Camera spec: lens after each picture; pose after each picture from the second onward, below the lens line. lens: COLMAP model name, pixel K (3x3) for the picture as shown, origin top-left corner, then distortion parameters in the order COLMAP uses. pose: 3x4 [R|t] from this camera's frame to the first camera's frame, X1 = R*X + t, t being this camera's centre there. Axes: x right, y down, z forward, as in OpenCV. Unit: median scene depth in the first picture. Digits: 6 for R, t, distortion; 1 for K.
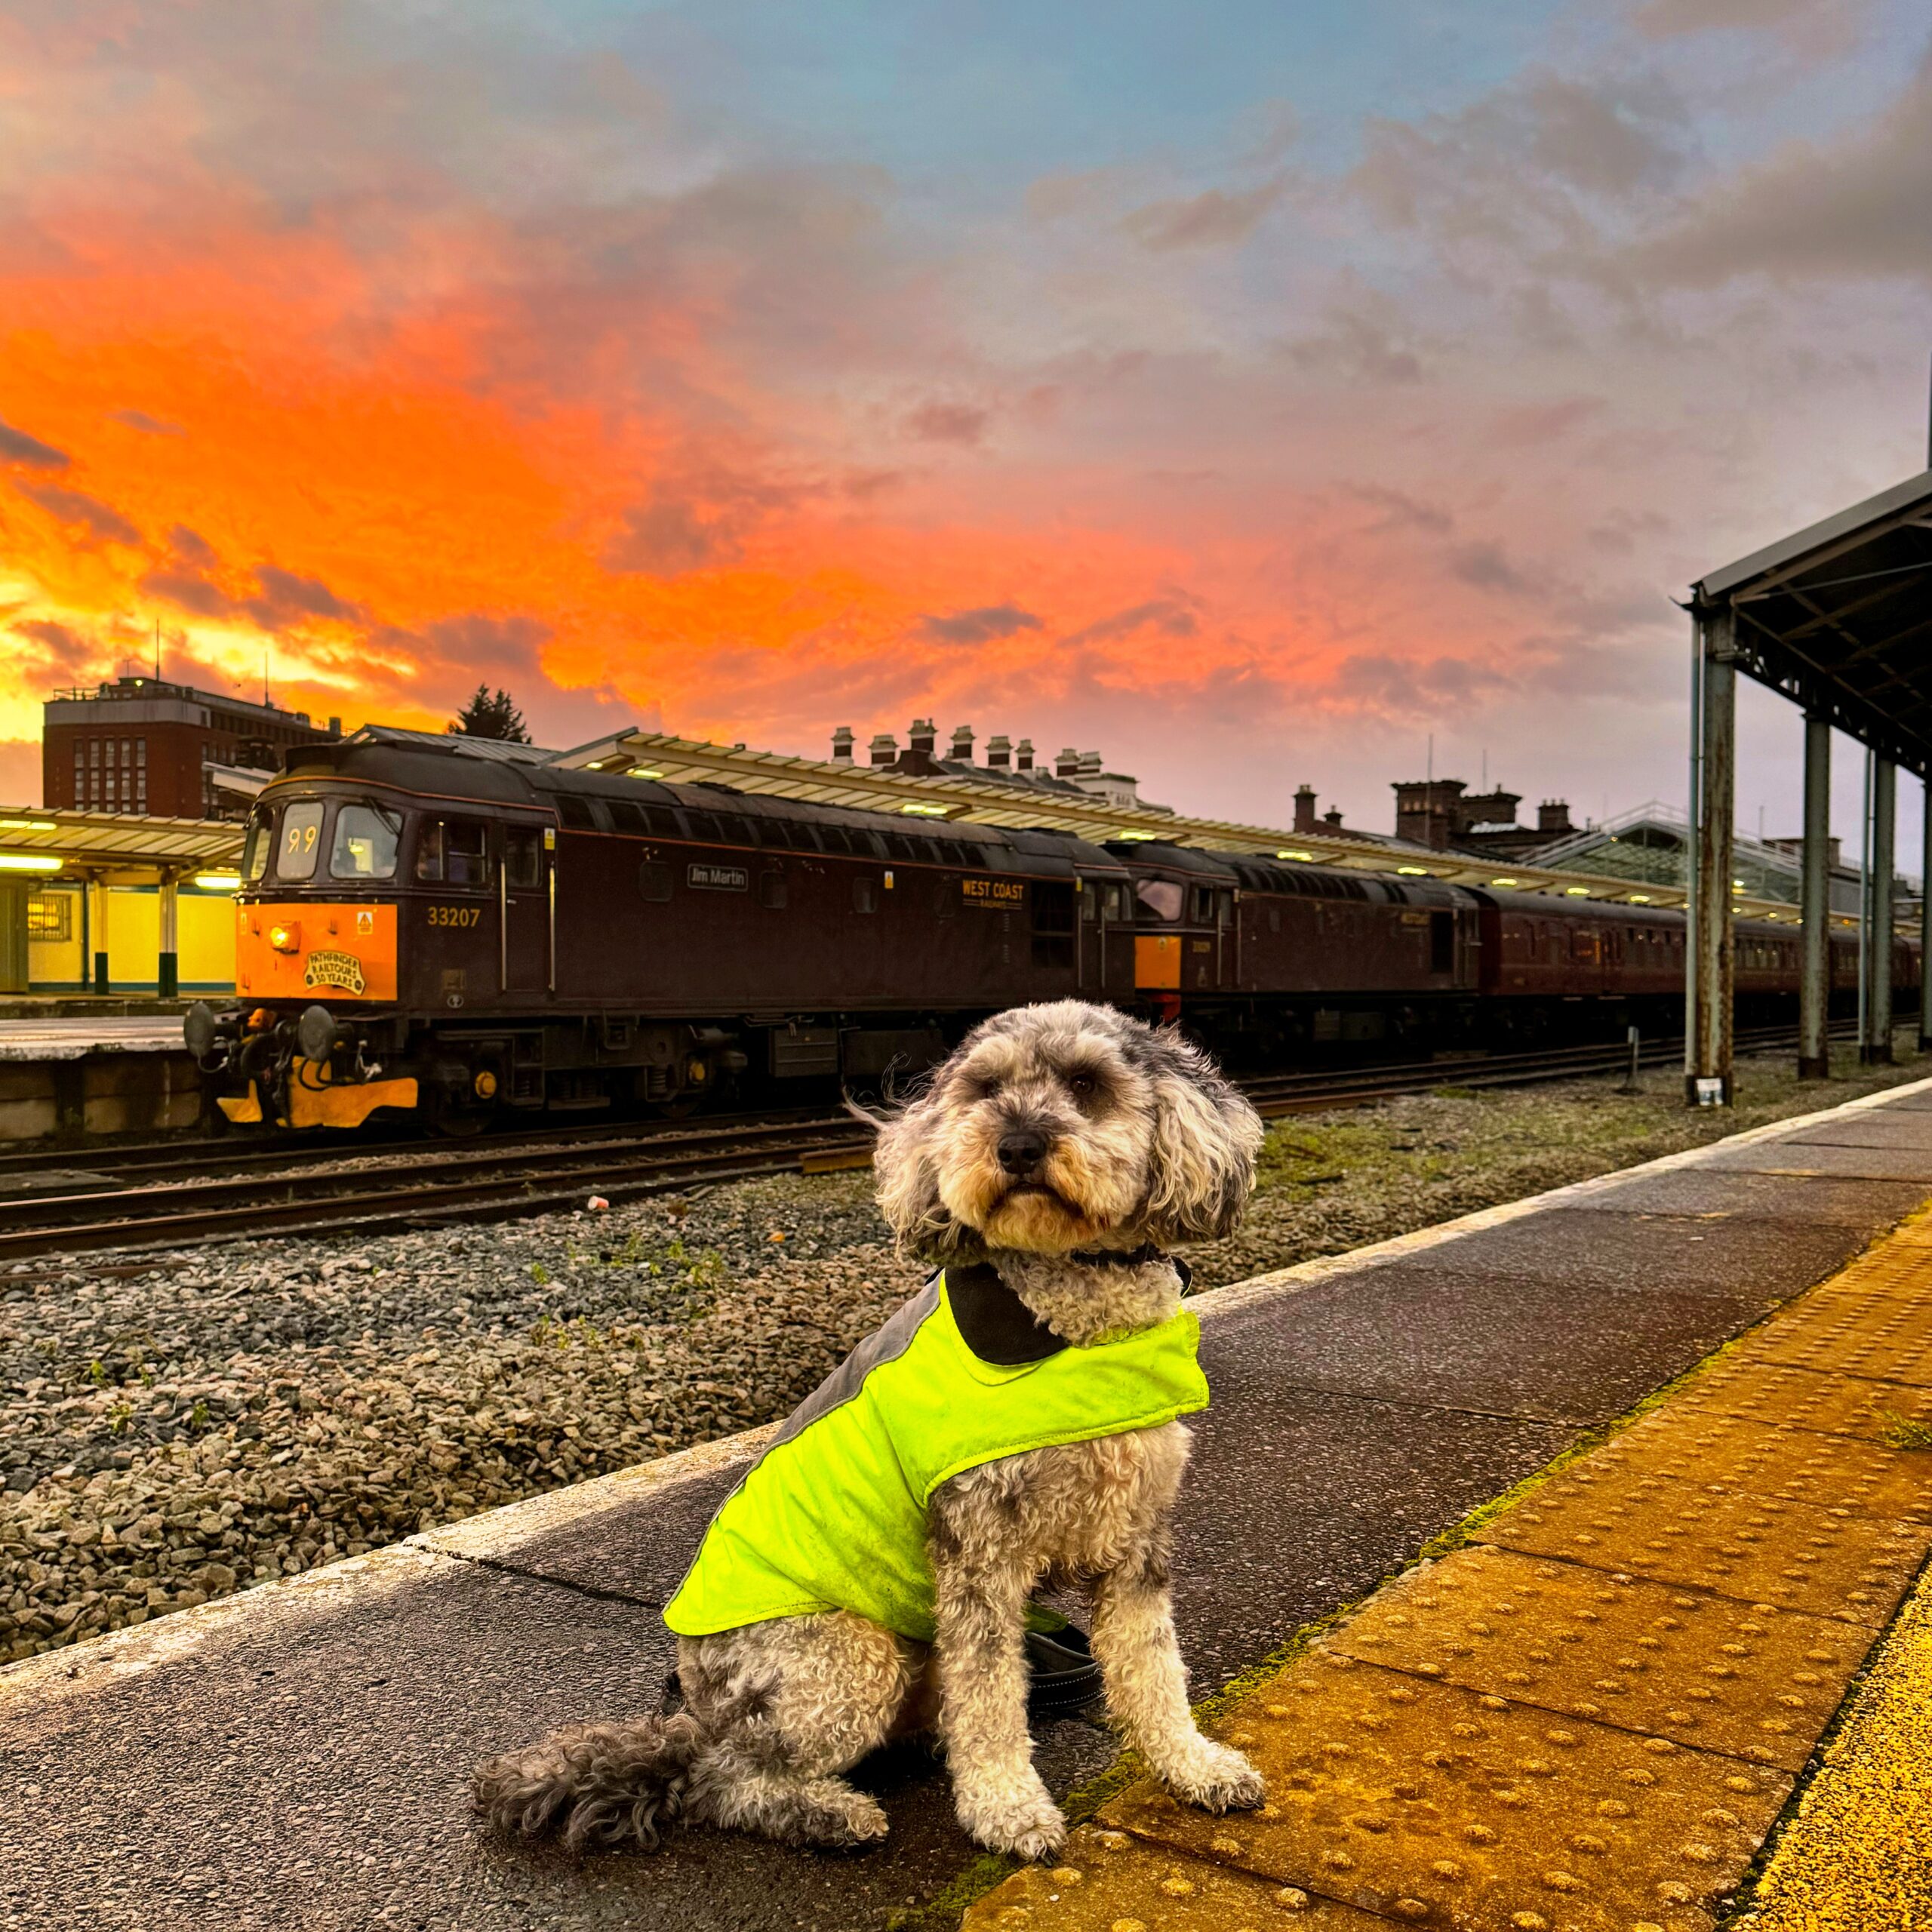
lens RADIAL K [[1872.8, 0, 970.1], [0, 1872.8, 961.1], [0, 0, 1]] dist [0.140889, 0.000000]
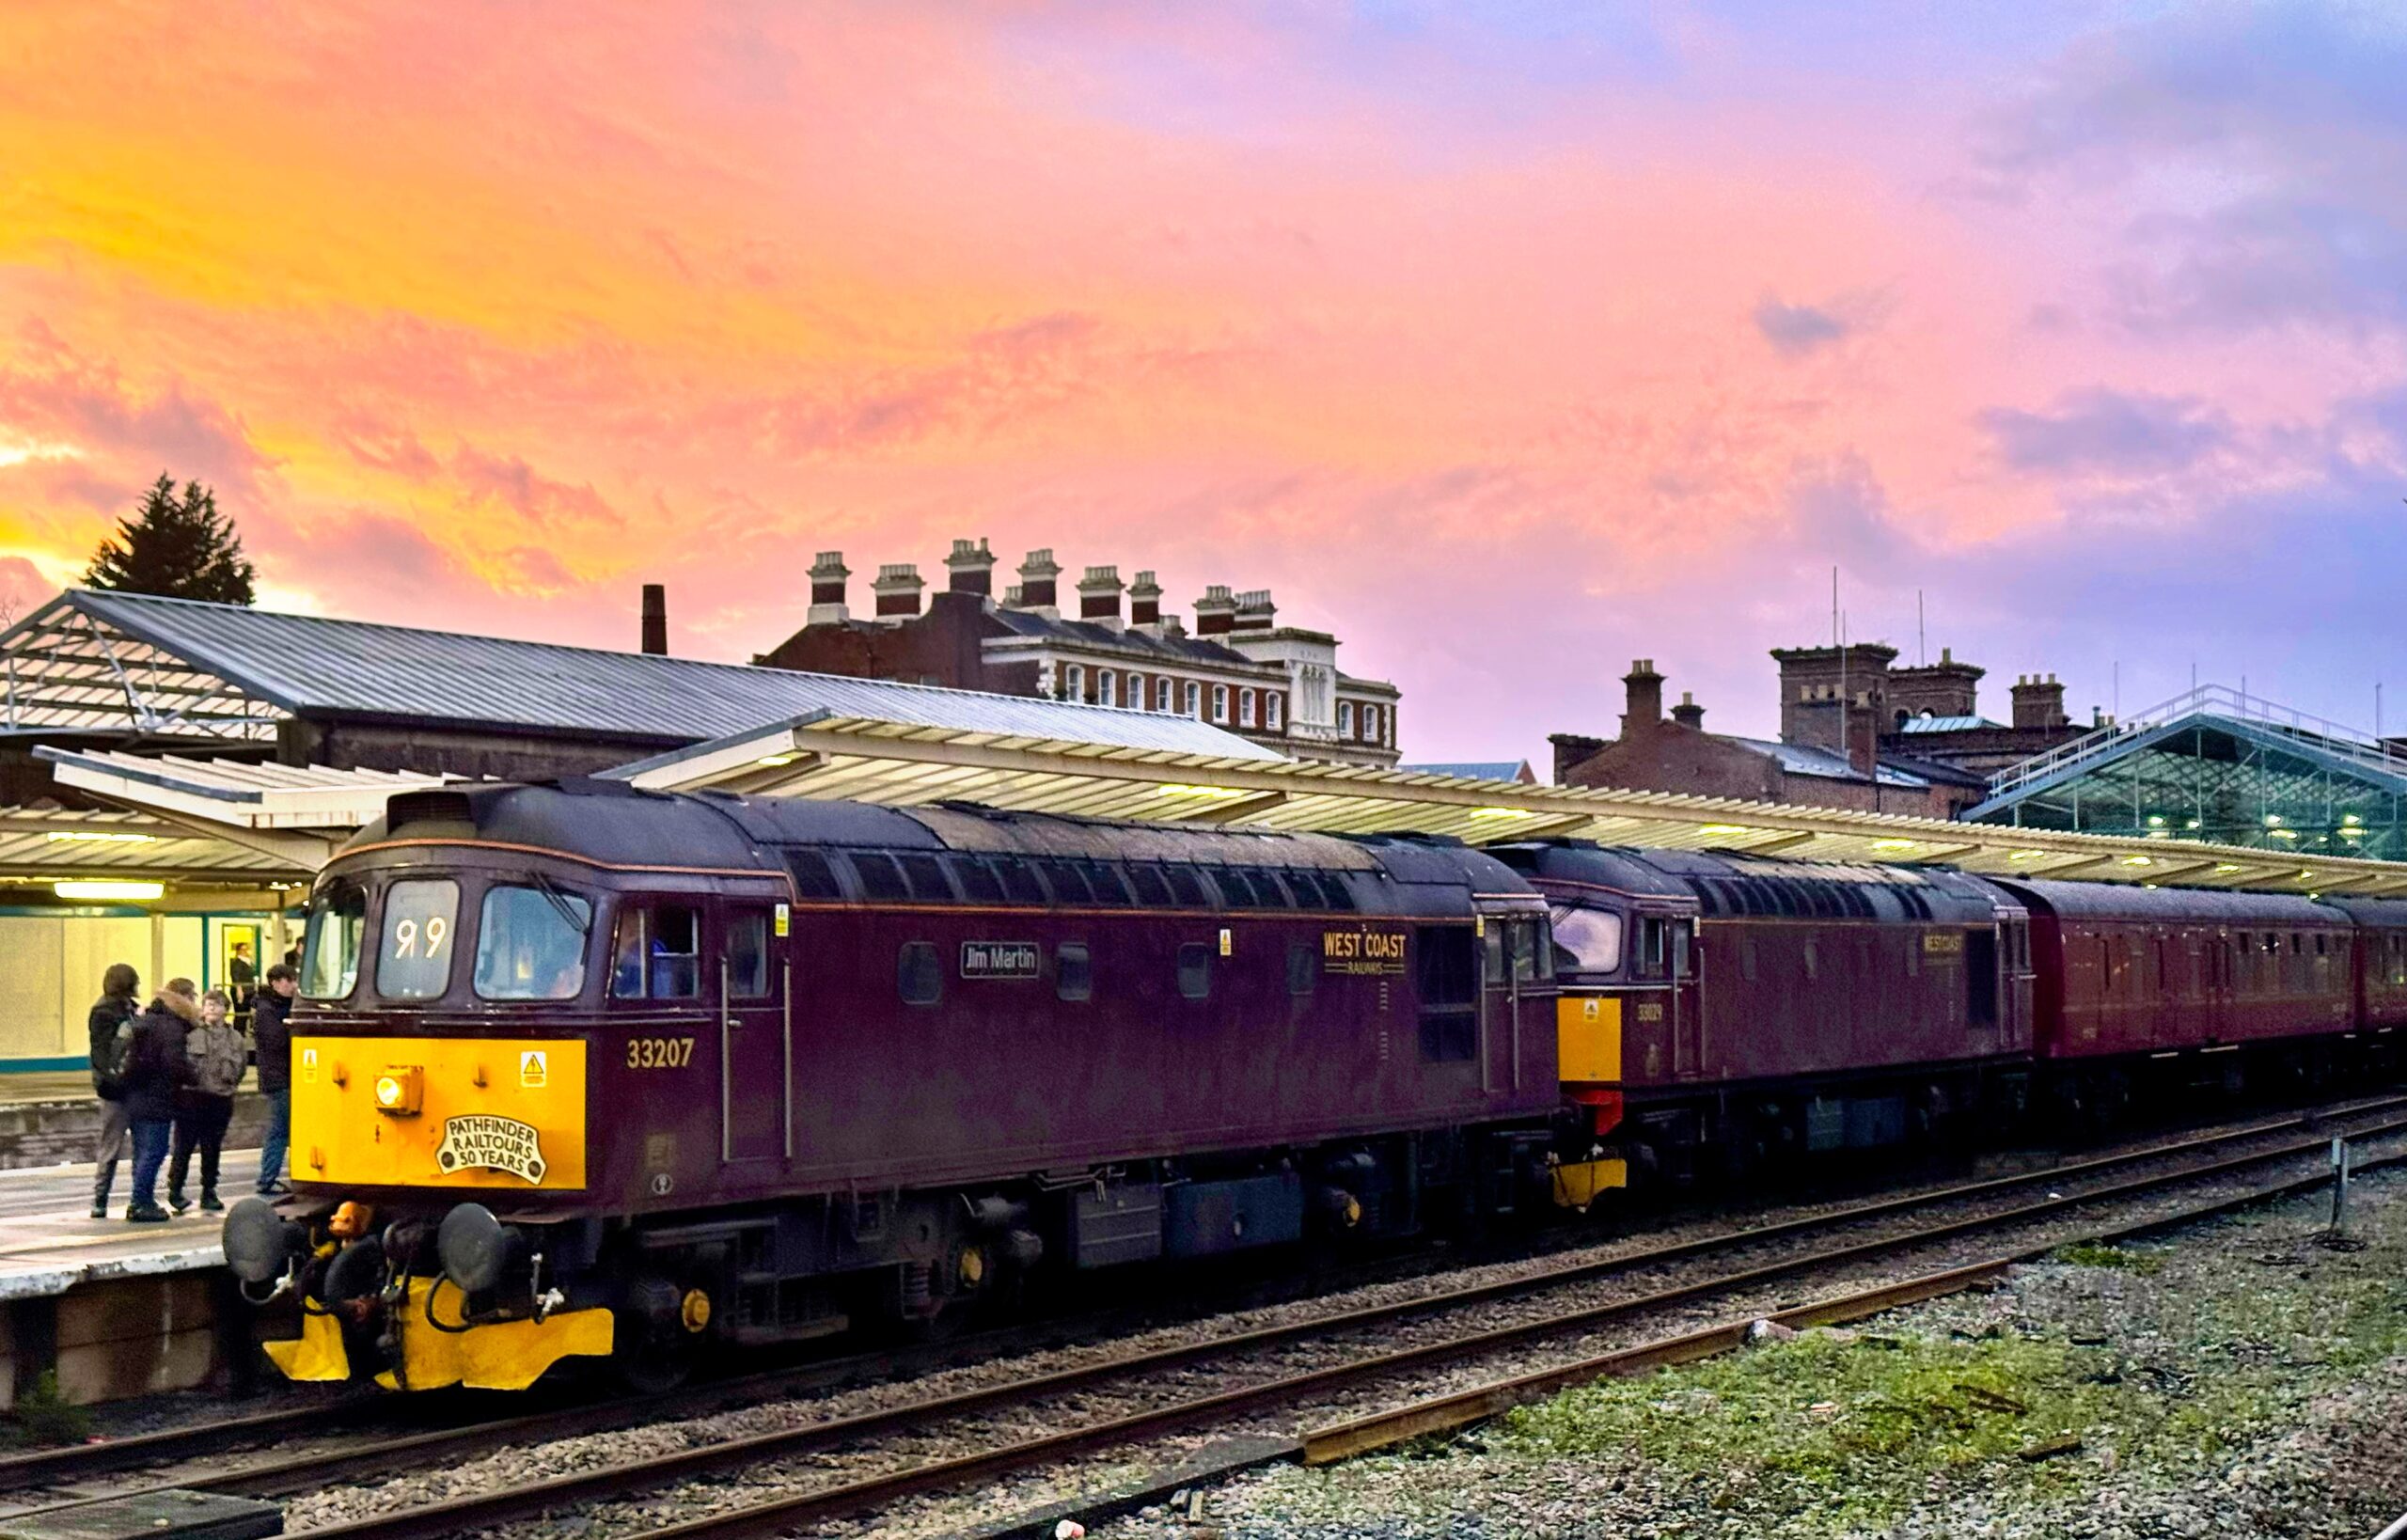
lens RADIAL K [[3442.5, 0, 1203.4], [0, 3442.5, 790.5], [0, 0, 1]] dist [0.186372, 0.000000]
pose [[0.994965, -0.011072, 0.099613, -0.149522], [0.013691, 0.999577, -0.025643, -0.058376], [-0.099287, 0.026878, 0.994696, -0.143257]]
